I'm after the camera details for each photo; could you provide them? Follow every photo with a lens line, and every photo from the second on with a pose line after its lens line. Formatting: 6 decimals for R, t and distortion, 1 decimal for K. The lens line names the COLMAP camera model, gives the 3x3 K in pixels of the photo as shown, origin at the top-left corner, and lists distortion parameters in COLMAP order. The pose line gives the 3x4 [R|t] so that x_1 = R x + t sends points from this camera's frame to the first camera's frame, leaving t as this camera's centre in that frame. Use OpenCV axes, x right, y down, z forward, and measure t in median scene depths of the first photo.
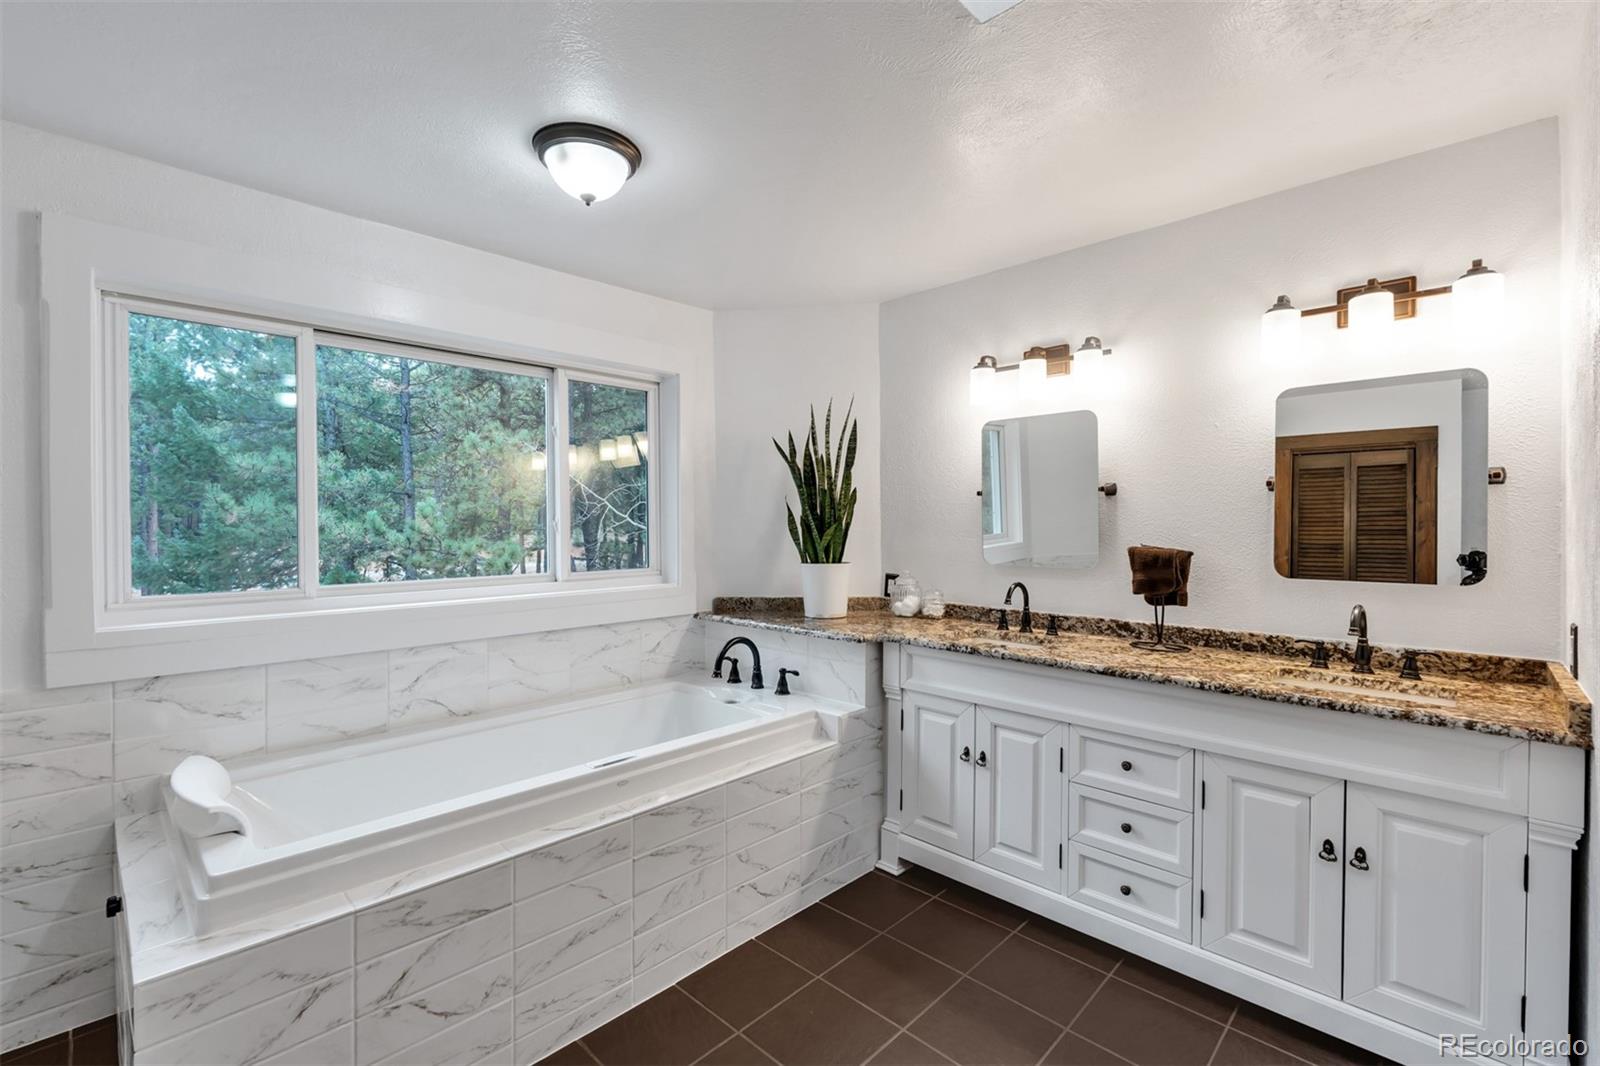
lens RADIAL K [[699.5, 0, 804.4], [0, 699.5, 528.4], [0, 0, 1]] dist [0.000103, -0.000796]
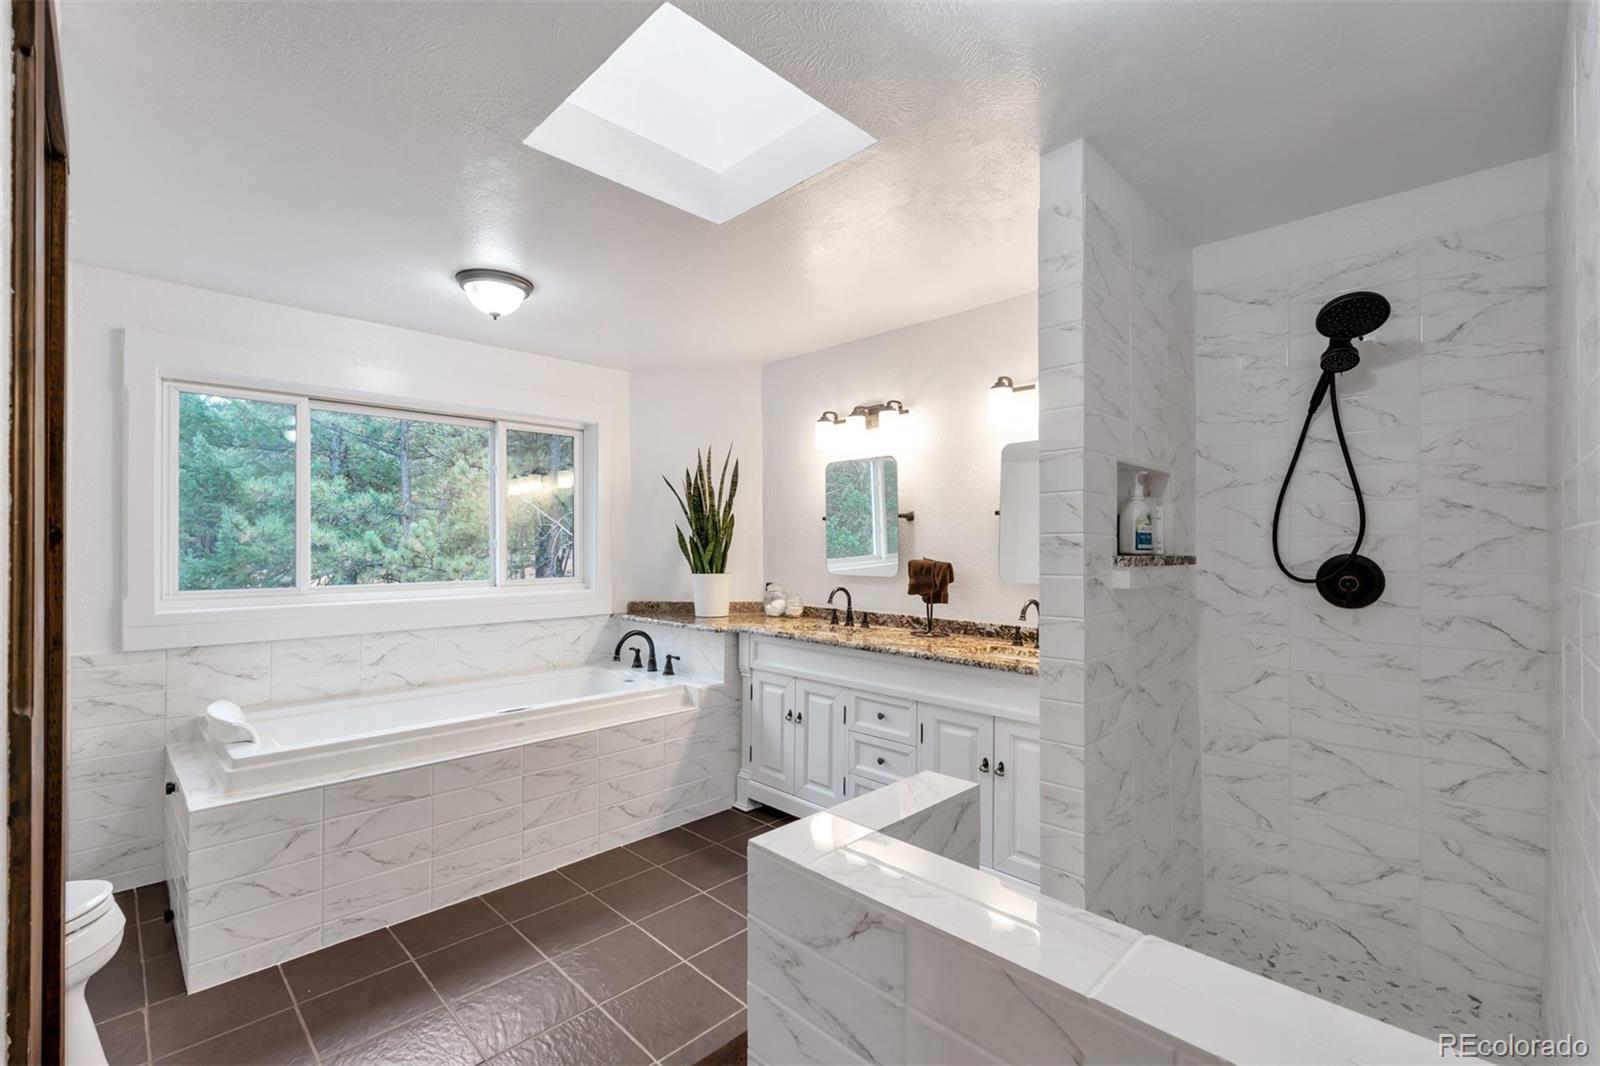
lens RADIAL K [[699.5, 0, 795.5], [0, 699.5, 540.0], [0, 0, 1]] dist [0.000103, -0.000796]
pose [[0.999831, 0.002697, -0.018167, 0.263762], [-0.002942, 0.999905, -0.013479, 0.007388], [0.018129, 0.013530, 0.999744, -0.331908]]
